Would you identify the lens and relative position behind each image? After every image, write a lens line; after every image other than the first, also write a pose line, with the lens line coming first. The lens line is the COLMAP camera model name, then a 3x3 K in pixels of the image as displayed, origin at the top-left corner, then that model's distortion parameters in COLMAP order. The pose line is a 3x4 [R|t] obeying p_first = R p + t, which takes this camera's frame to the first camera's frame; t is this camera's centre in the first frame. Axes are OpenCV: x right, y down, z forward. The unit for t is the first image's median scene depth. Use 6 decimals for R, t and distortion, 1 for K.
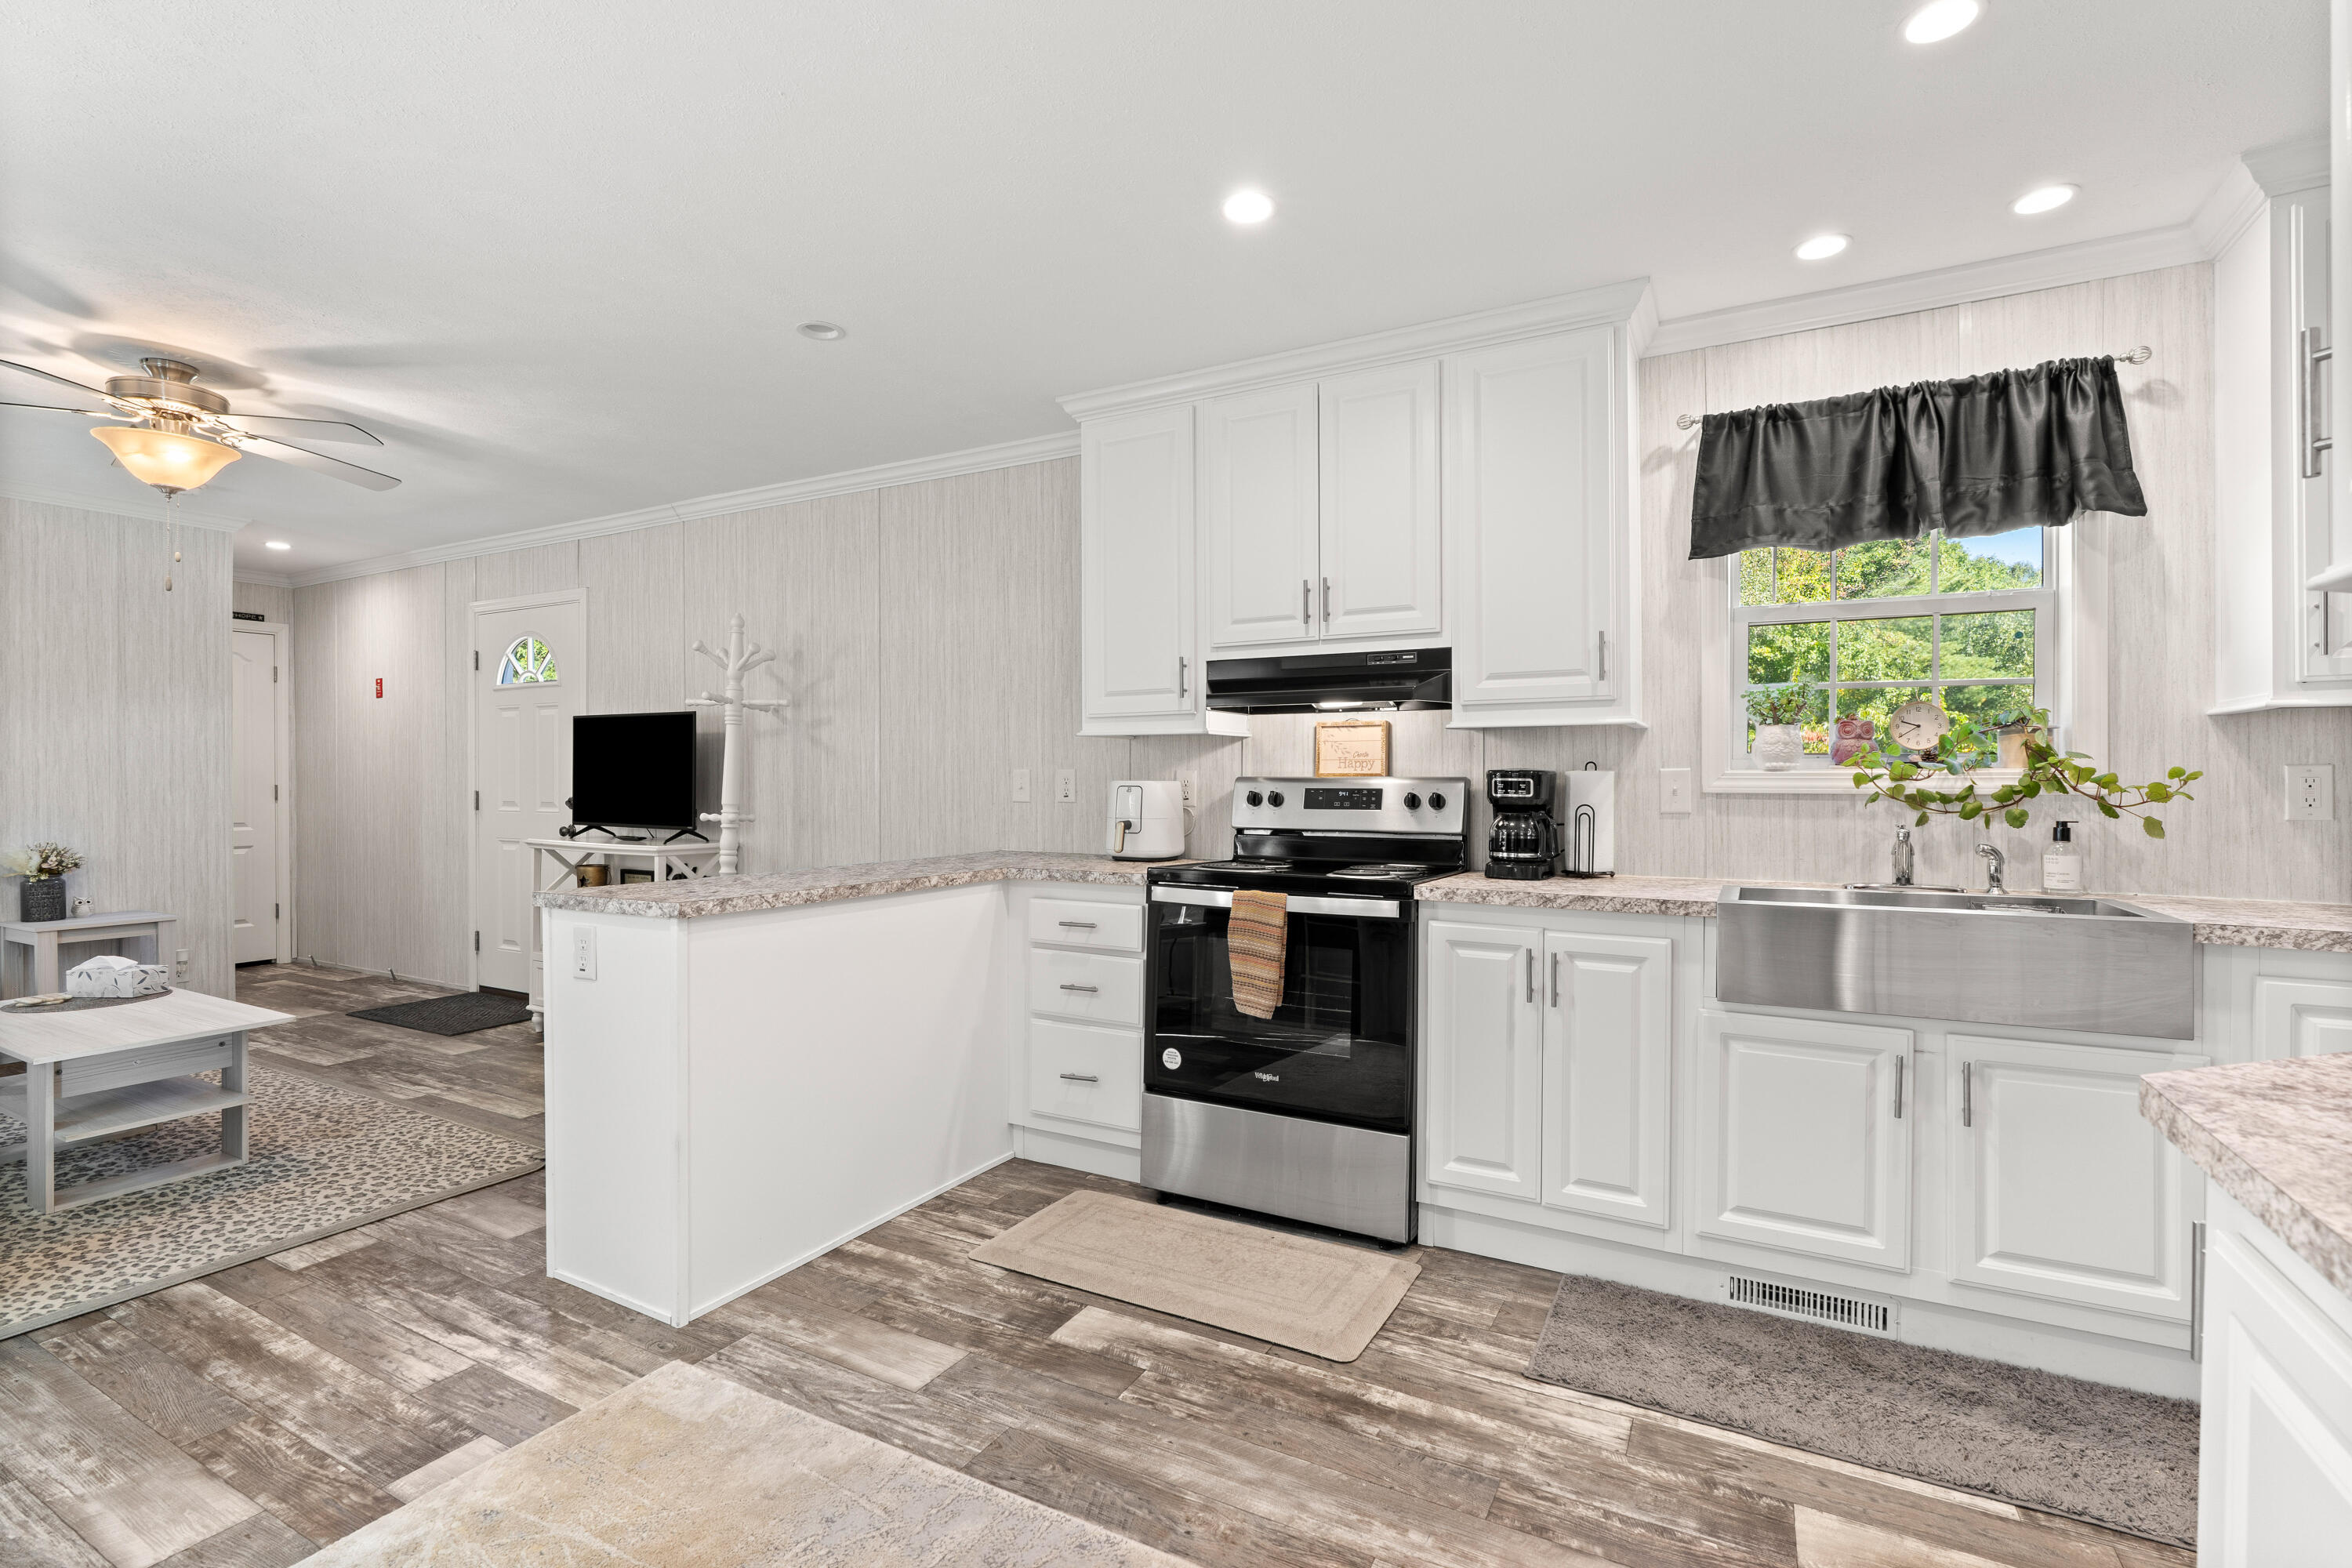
lens RADIAL K [[1066.3, 0, 1194.3], [0, 1066.3, 775.5], [0, 0, 1]] dist [-0.009643, 0.003162]
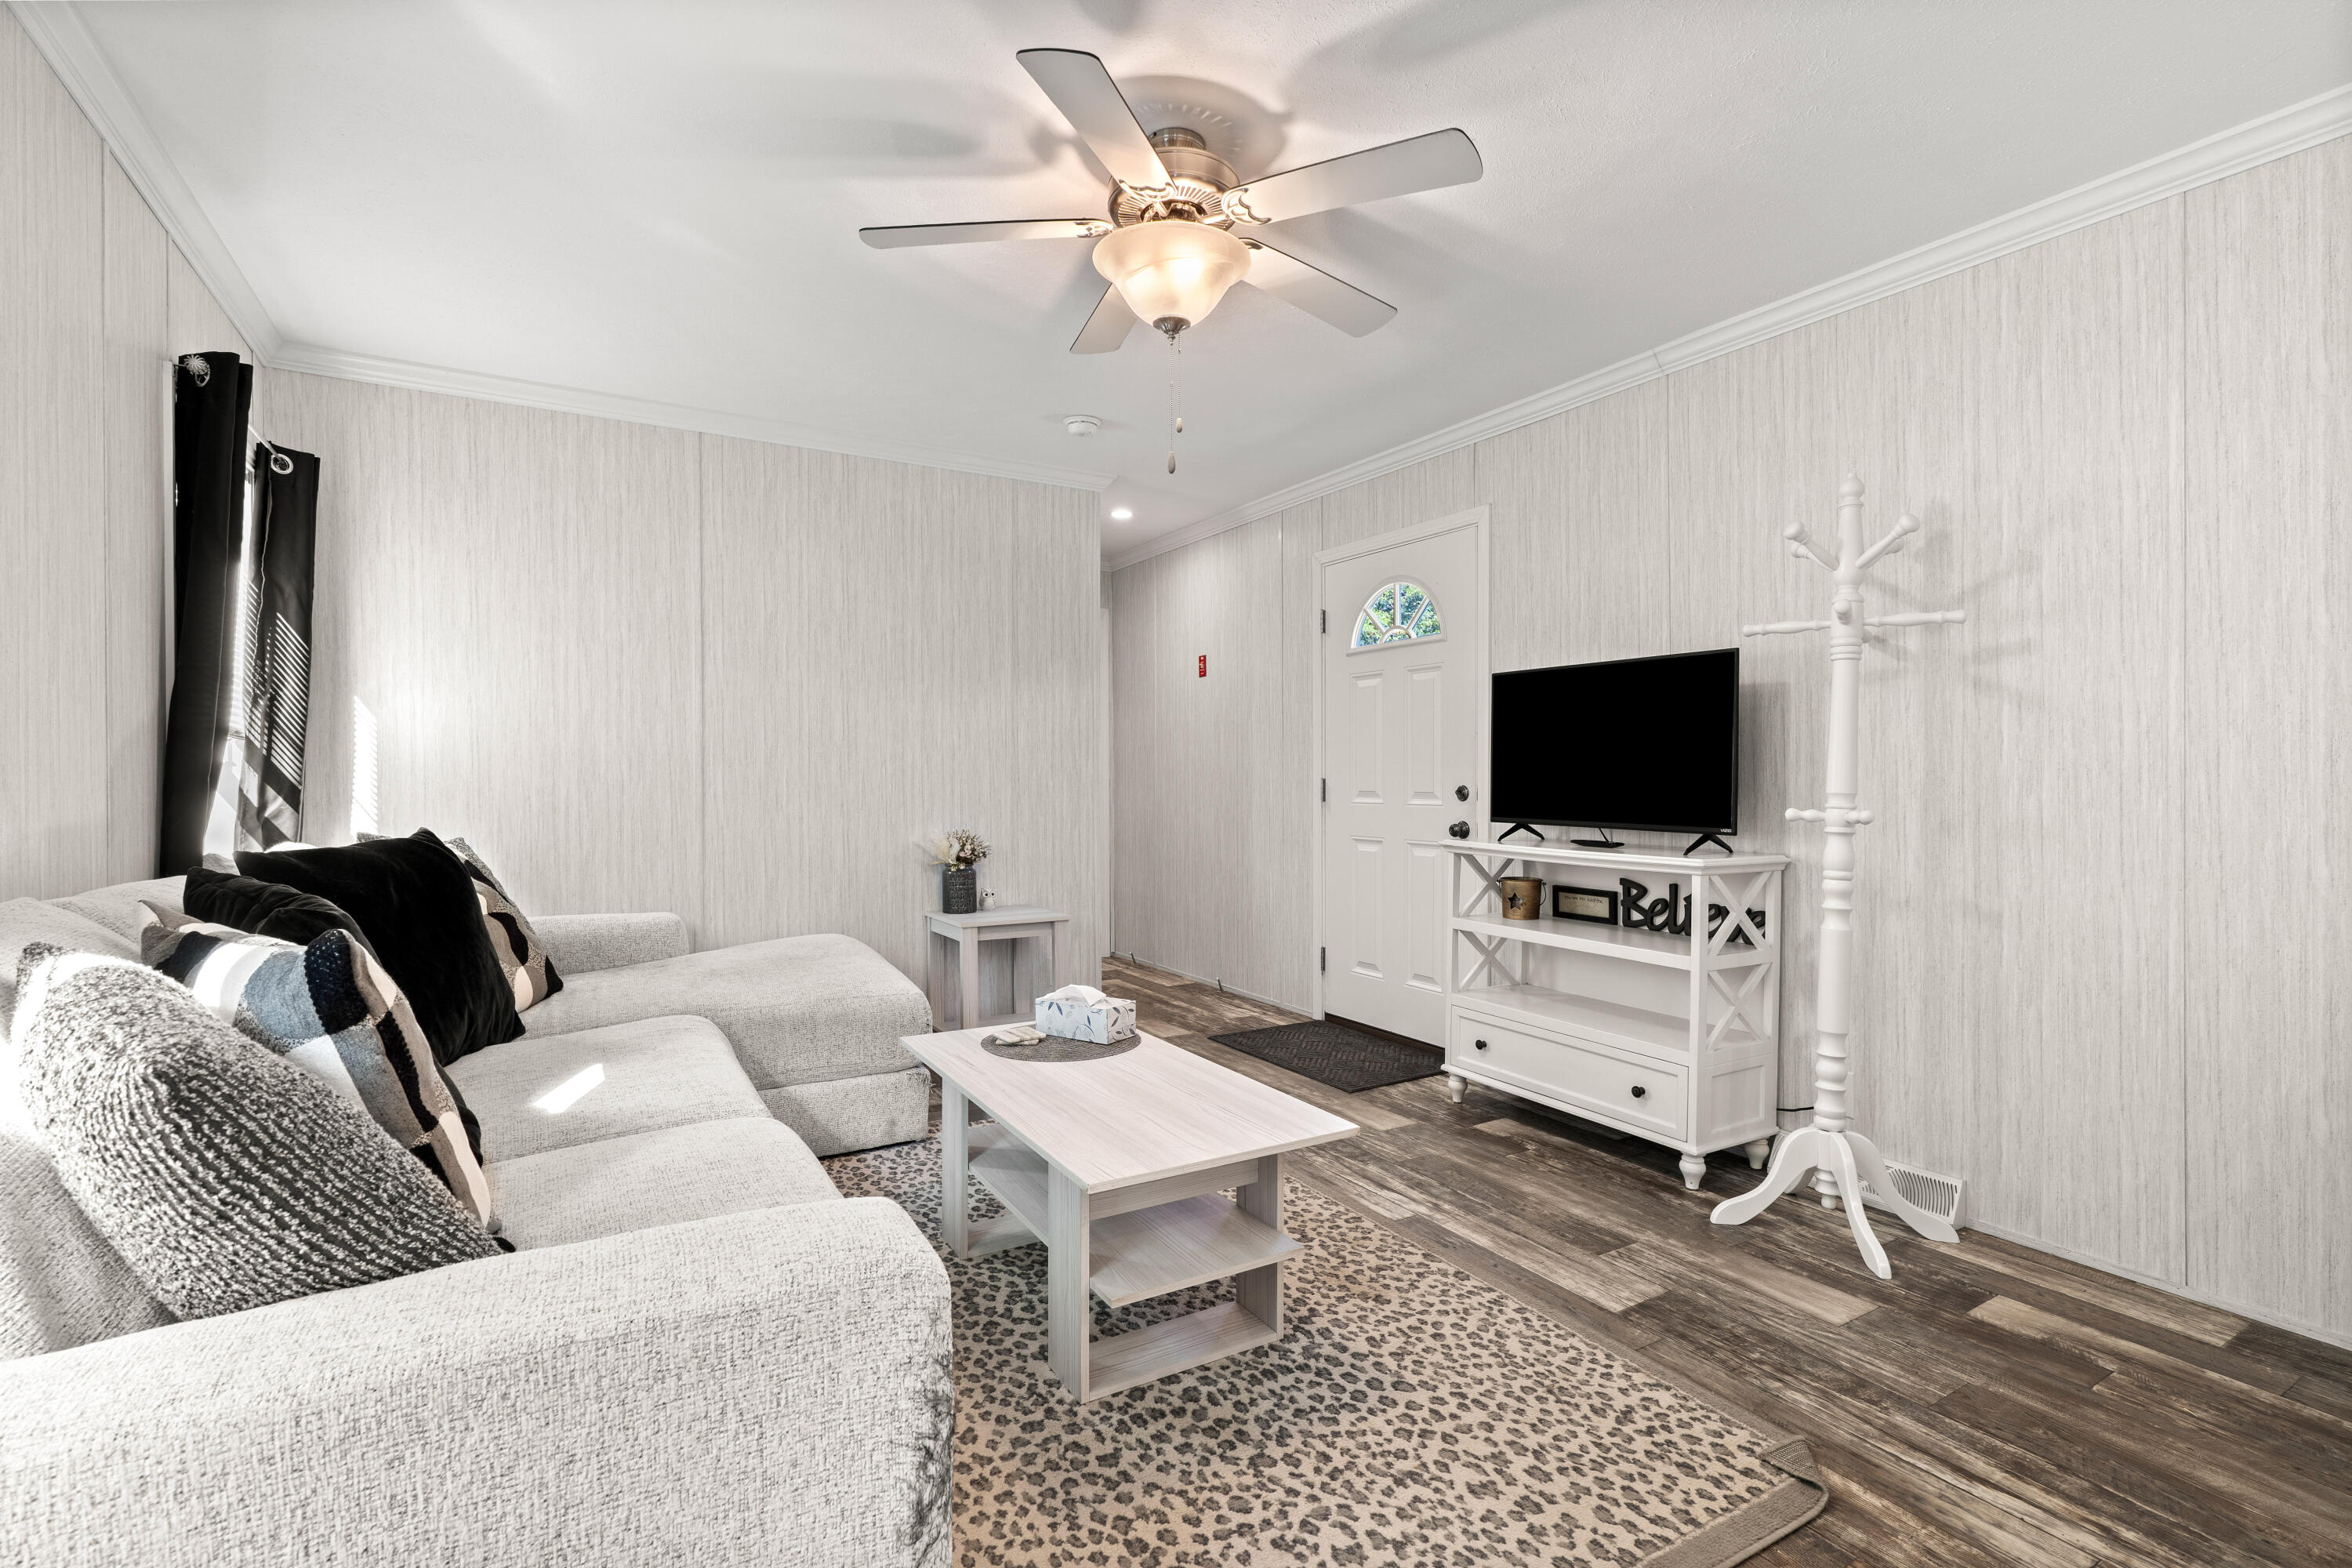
lens RADIAL K [[1066.3, 0, 1196.2], [0, 1066.3, 777.9], [0, 0, 1]] dist [-0.009643, 0.003162]
pose [[0.862660, 0.000385, -0.505783, -0.427645], [0.000243, 0.999999, 0.001175, 0.016433], [0.505783, -0.001137, 0.862660, 0.290389]]
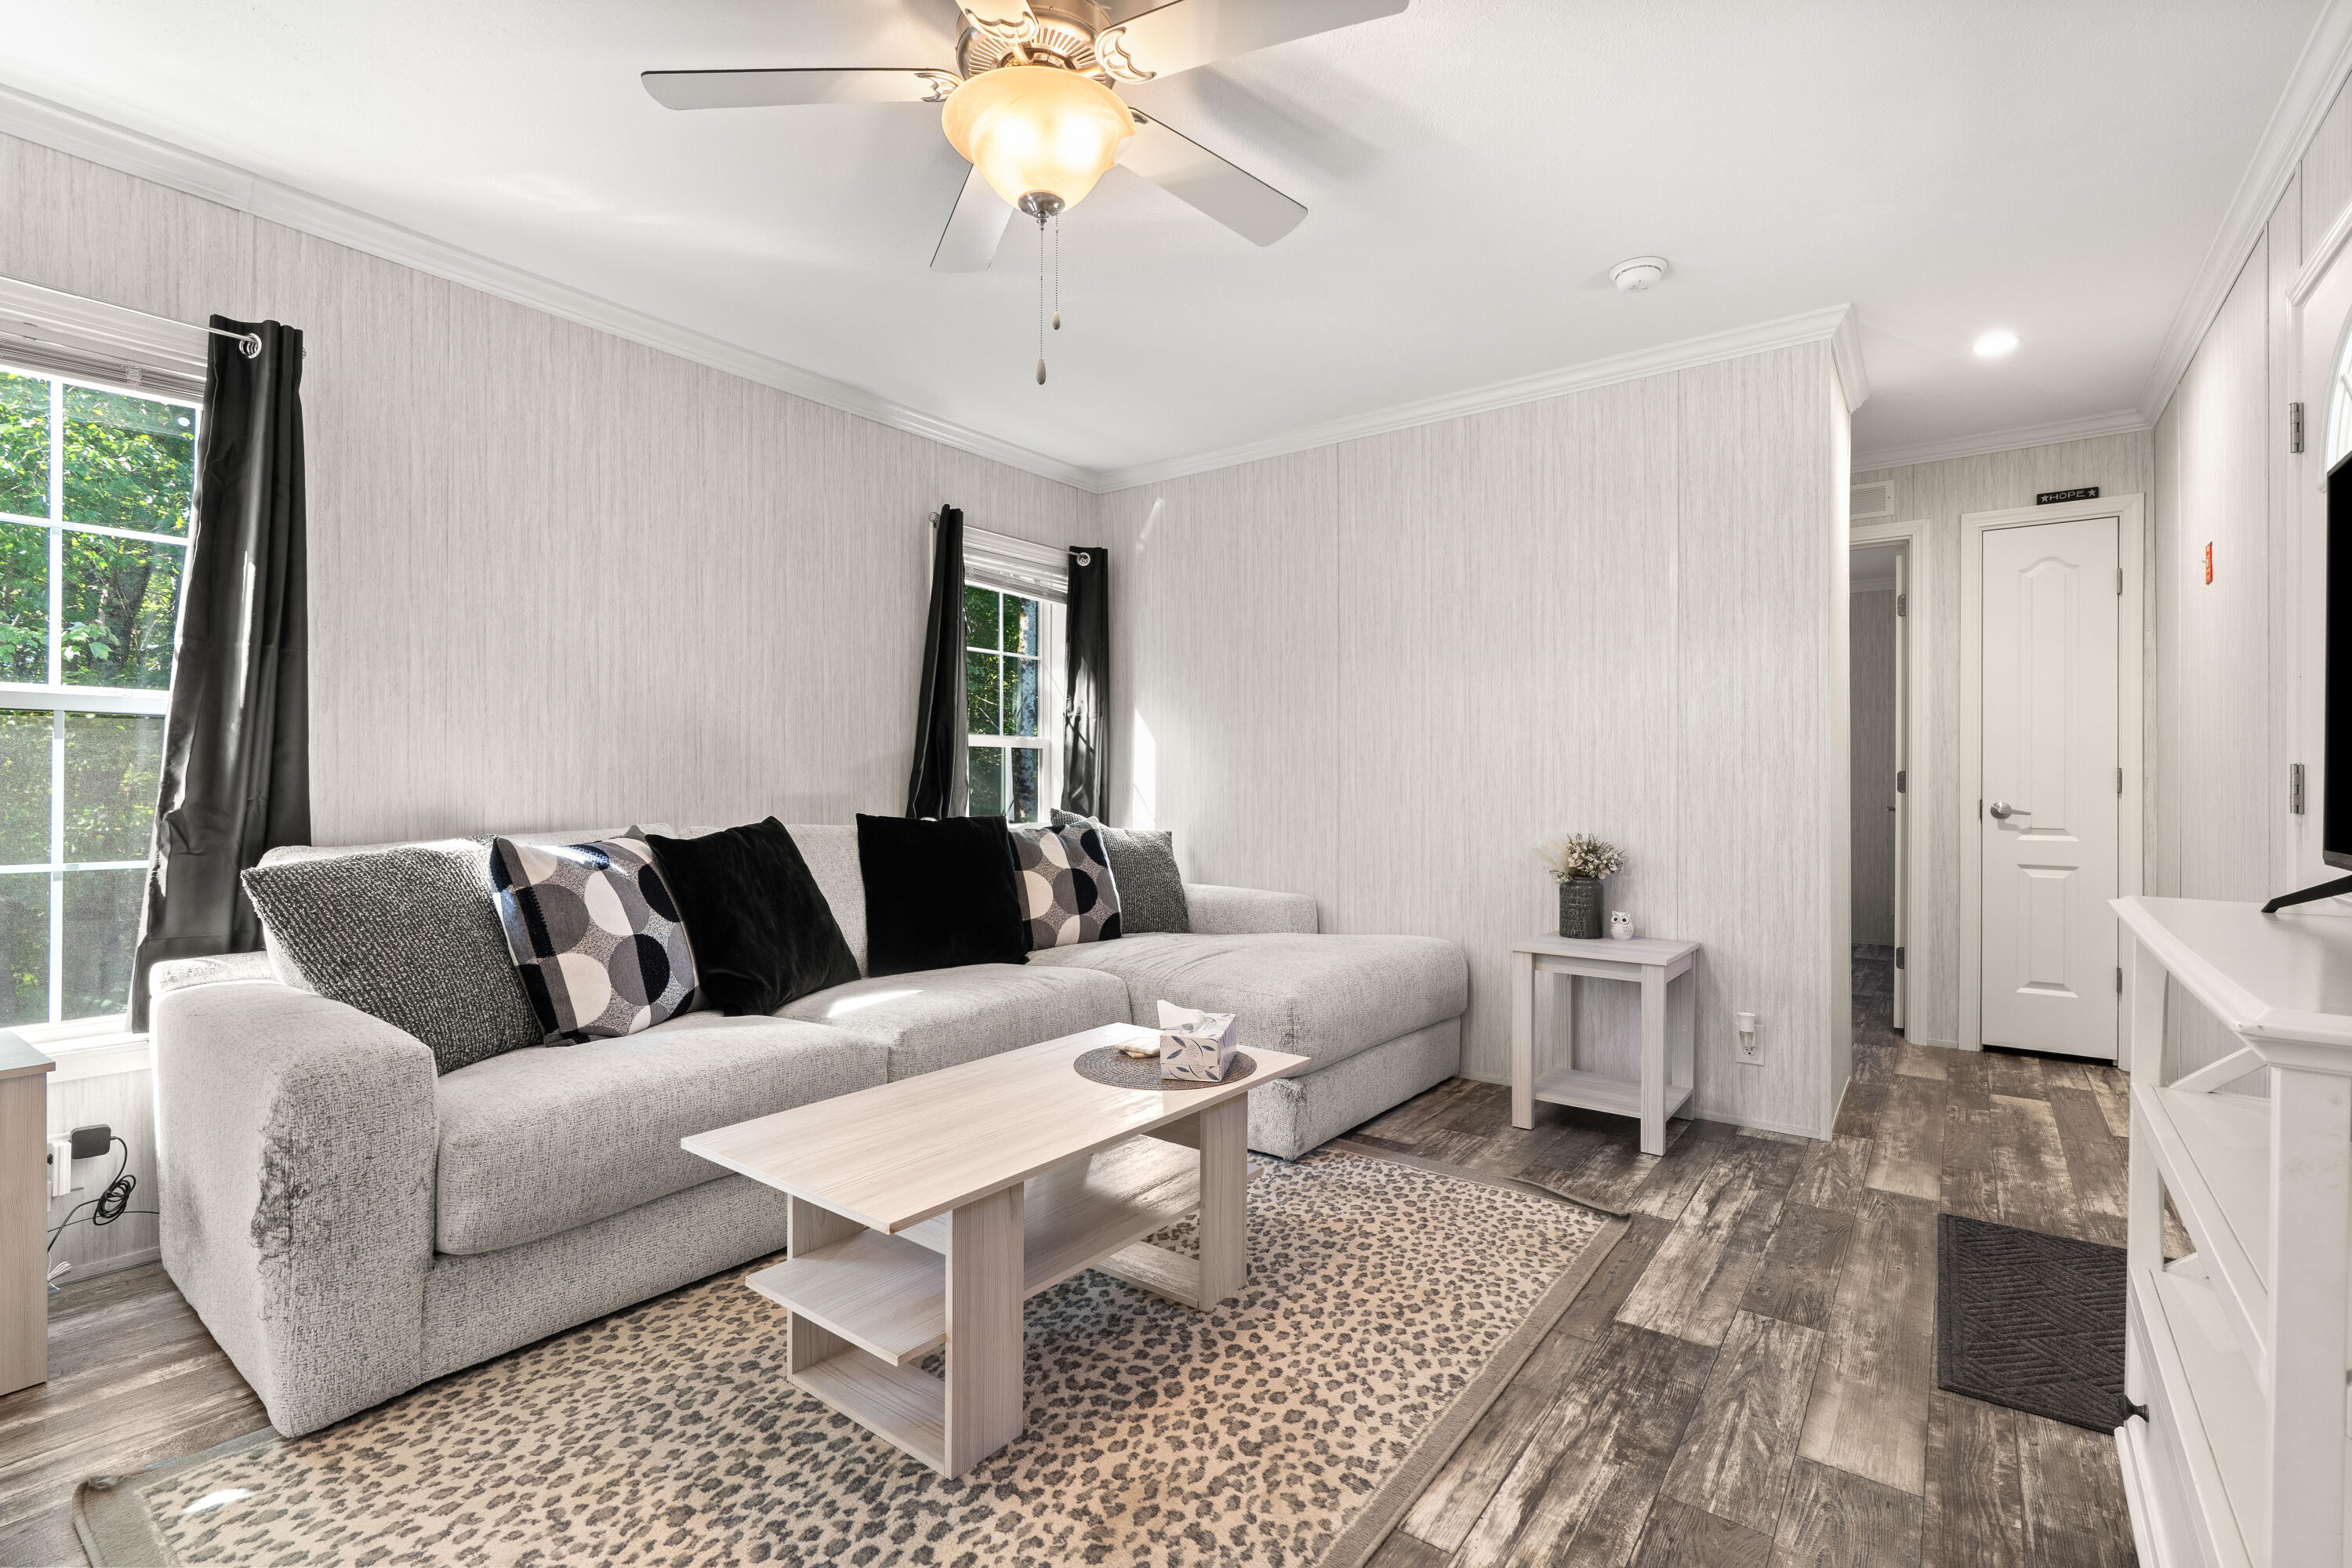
lens RADIAL K [[1066.3, 0, 1173.1], [0, 1066.3, 773.7], [0, 0, 1]] dist [-0.009643, 0.003162]
pose [[-0.151622, -0.010654, -0.988381, -0.291942], [-0.003791, 0.999941, -0.010197, 0.029406], [0.988431, 0.002200, -0.151654, 0.823839]]
